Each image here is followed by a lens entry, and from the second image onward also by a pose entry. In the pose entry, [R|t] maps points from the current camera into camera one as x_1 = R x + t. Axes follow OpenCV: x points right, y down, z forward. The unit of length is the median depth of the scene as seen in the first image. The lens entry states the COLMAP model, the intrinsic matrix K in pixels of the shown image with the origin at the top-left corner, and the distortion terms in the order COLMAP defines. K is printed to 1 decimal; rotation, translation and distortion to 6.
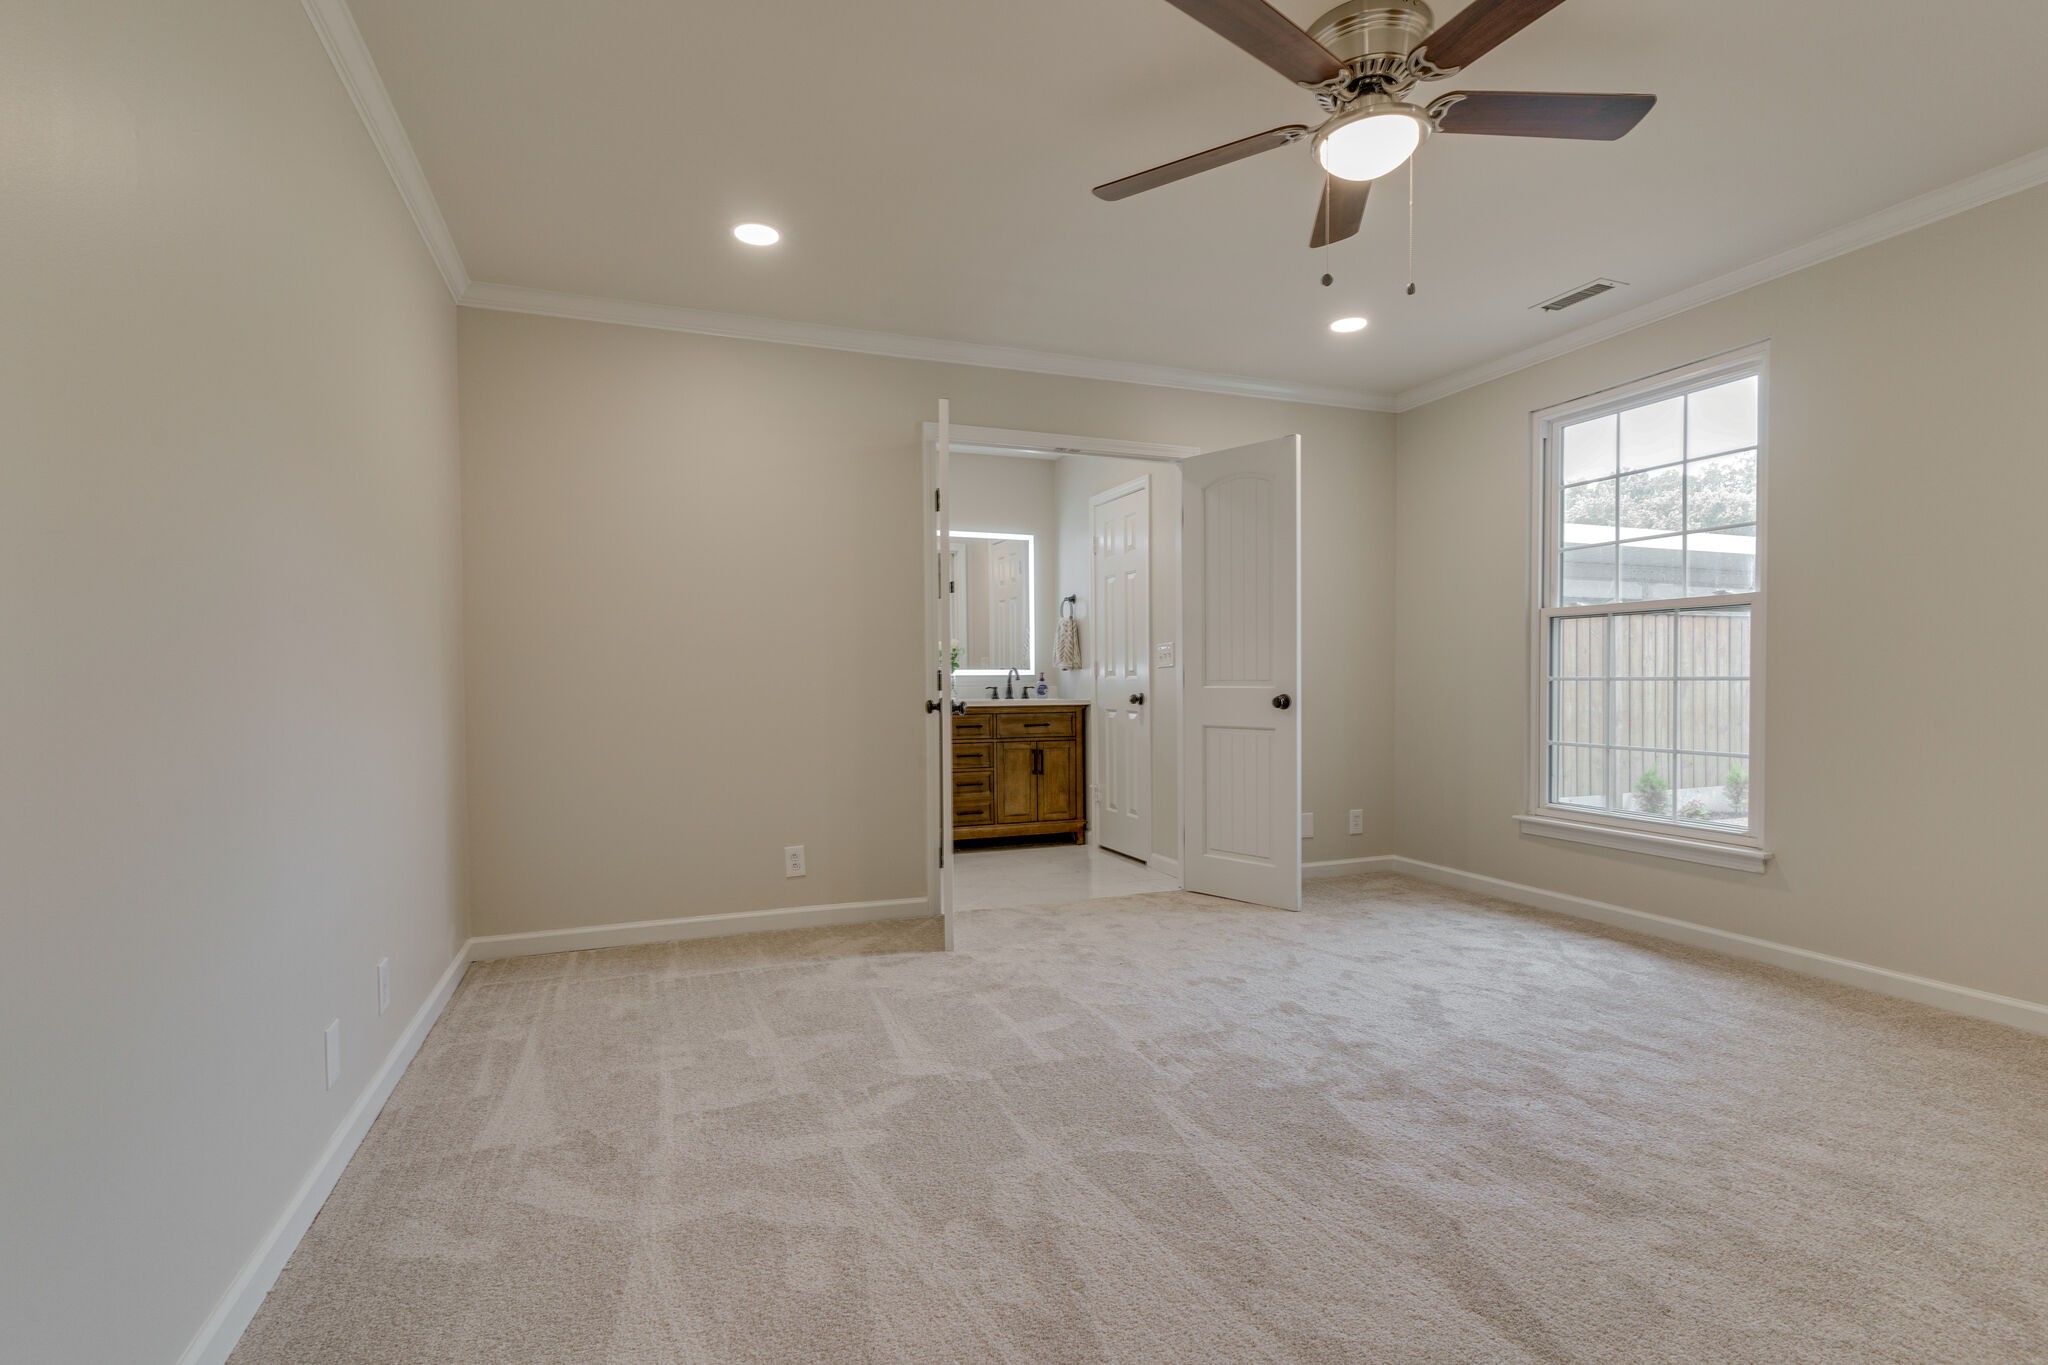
lens RADIAL K [[970.1, 0, 1016.6], [0, 970.1, 709.3], [0, 0, 1]] dist [0.004456, 0.000560]
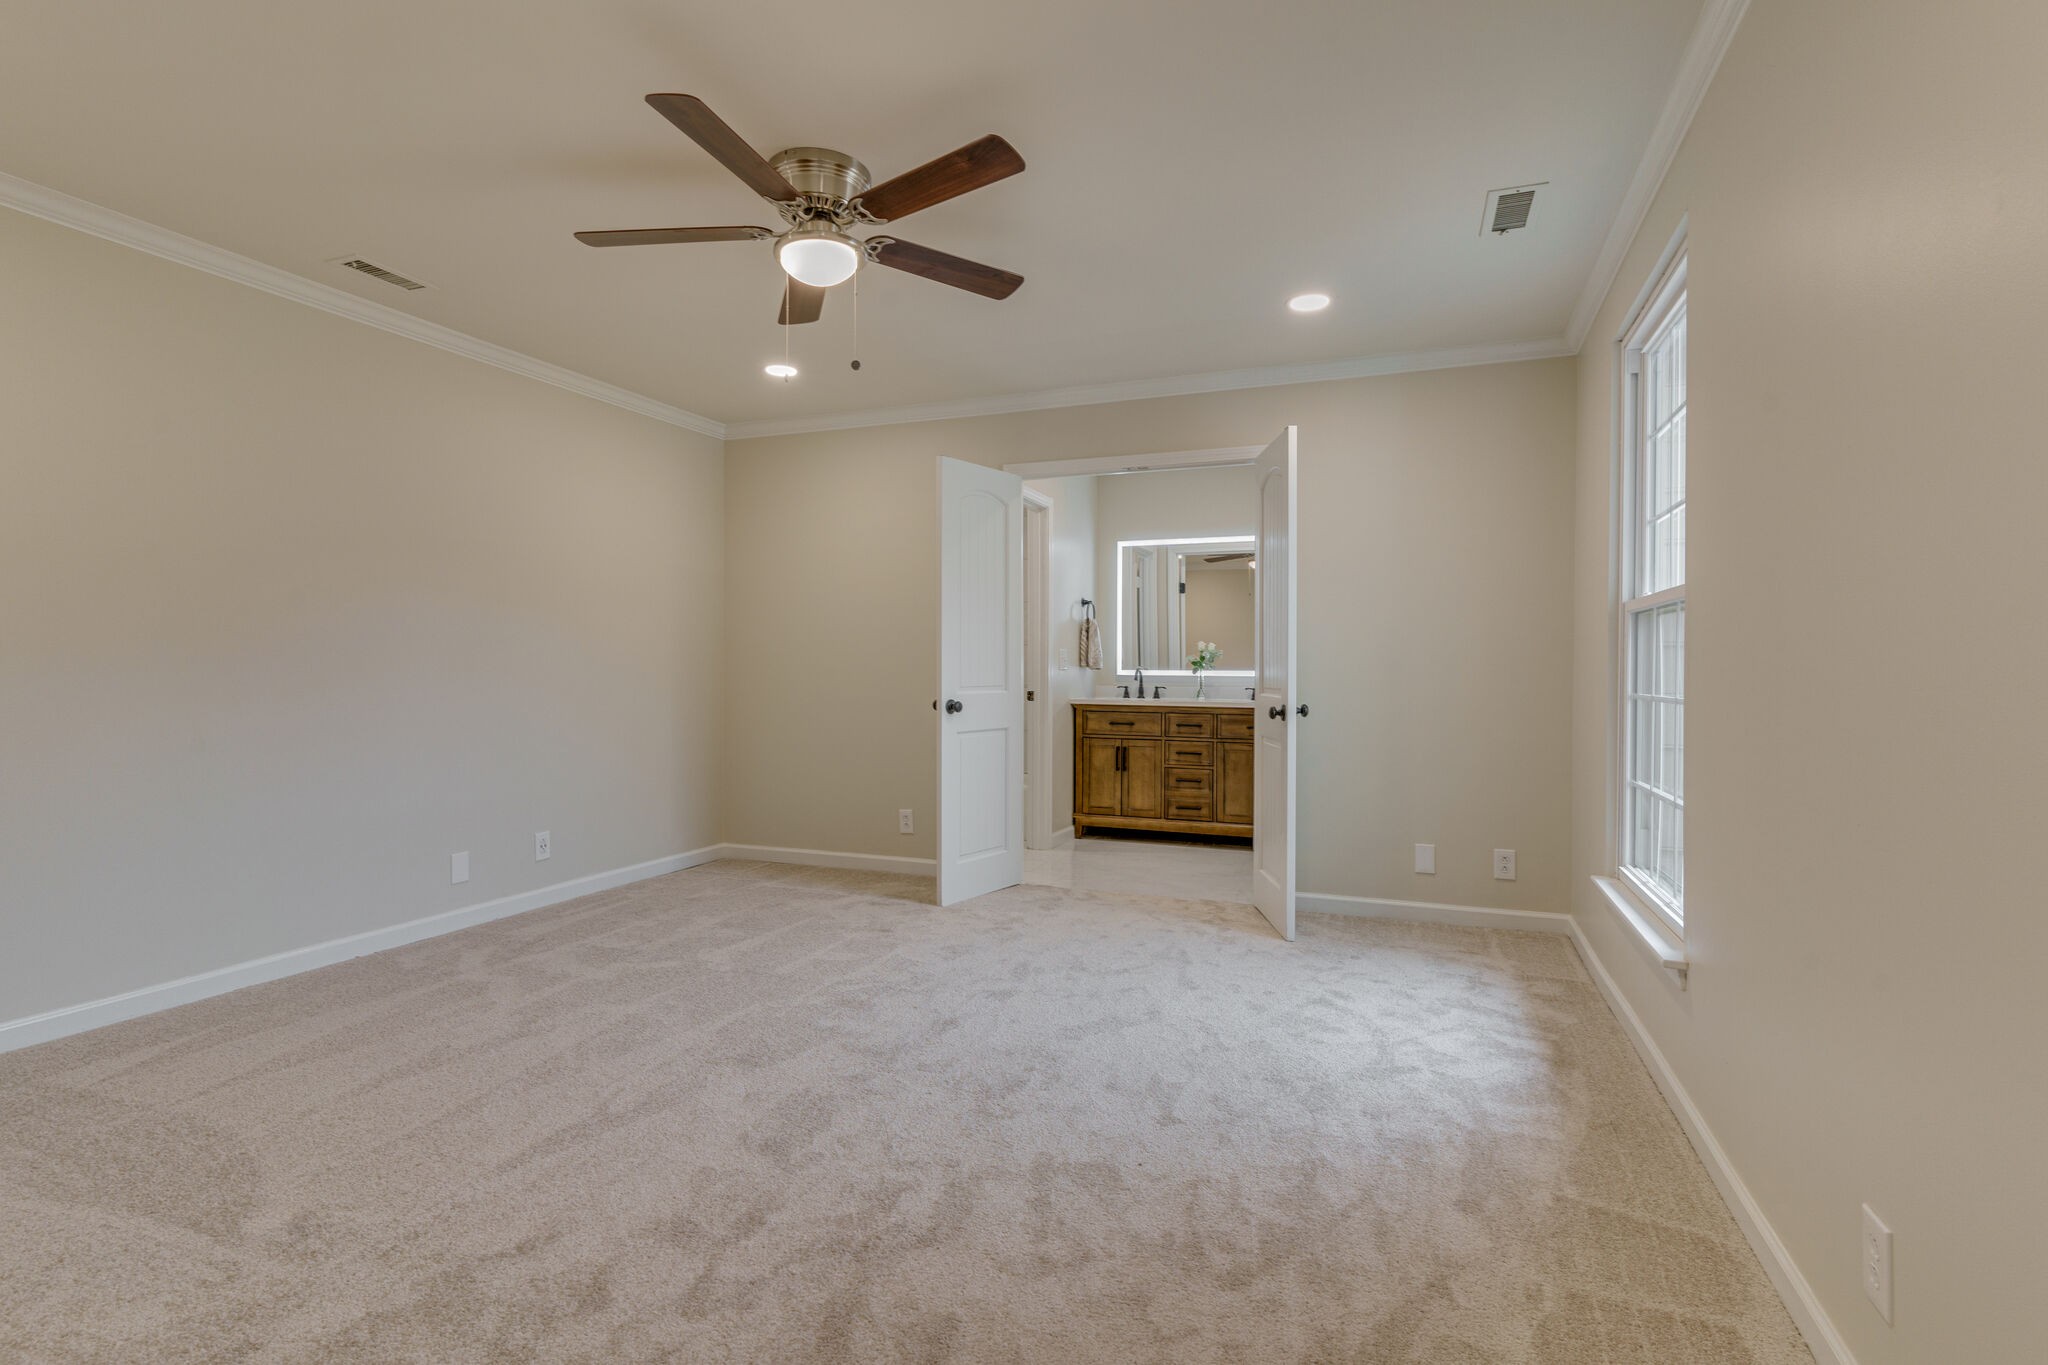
lens RADIAL K [[968.9, 0, 1027.6], [0, 968.9, 683.3], [0, 0, 1]] dist [0.001122, -0.000092]
pose [[0.739718, 0.019548, -0.672633, 0.586677], [-0.030232, 0.999534, -0.004199, -0.020206], [0.672237, 0.023441, 0.739965, 0.119674]]
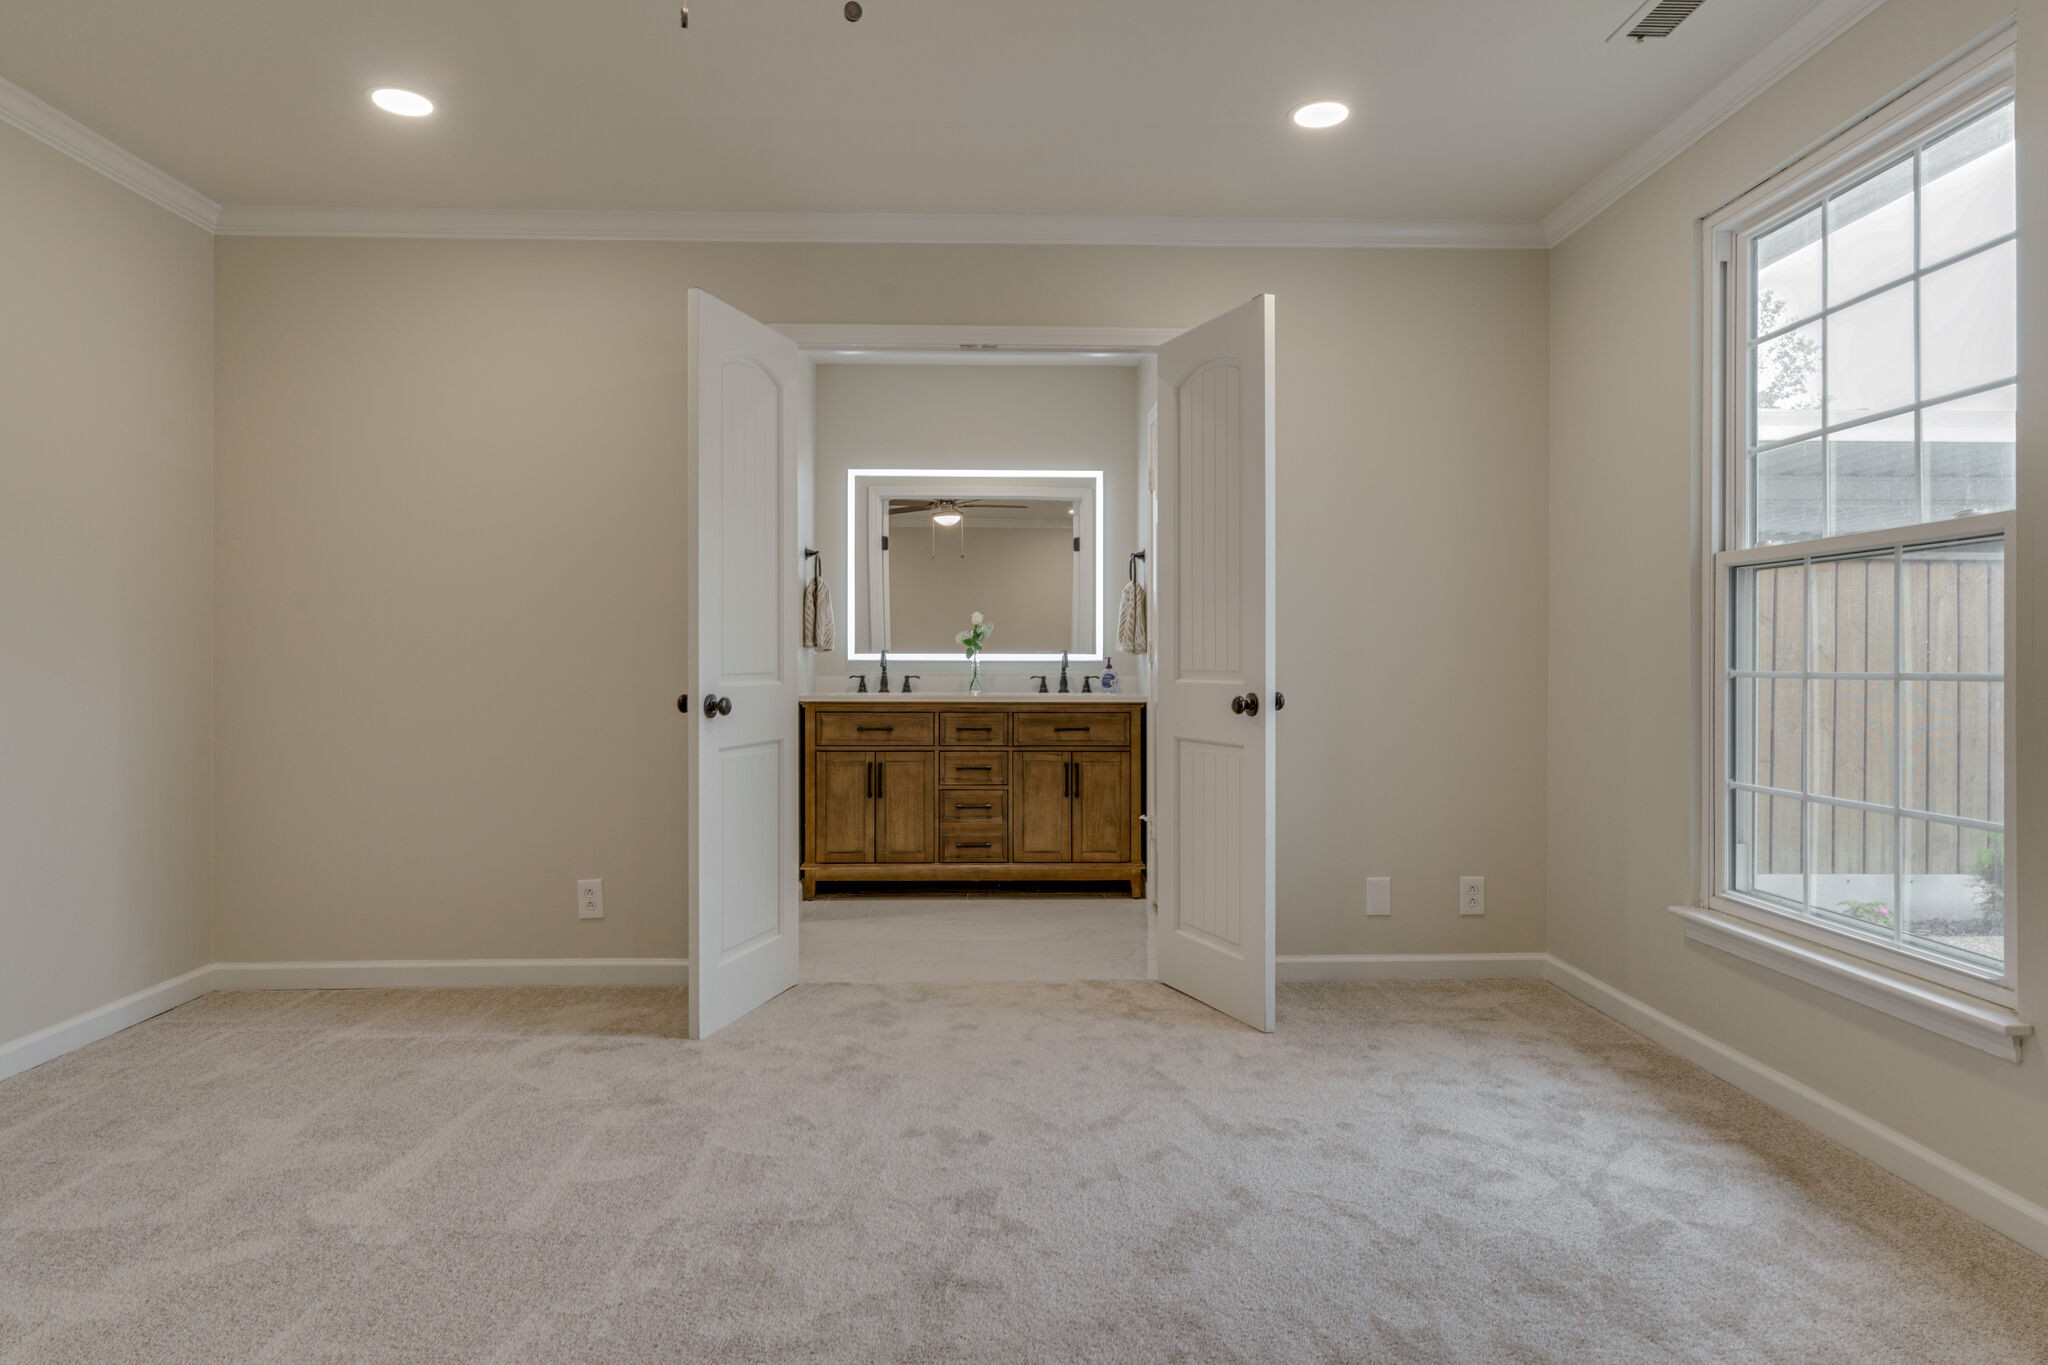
lens RADIAL K [[1202.7, 0, 1018.1], [0, 1202.7, 670.5], [0, 0, 1]] dist [0.000375, 0.000394]
pose [[0.944202, 0.009073, -0.329243, 0.320431], [-0.017110, 0.999622, -0.021521, -0.009018], [0.328923, 0.025954, 0.944000, 0.154855]]
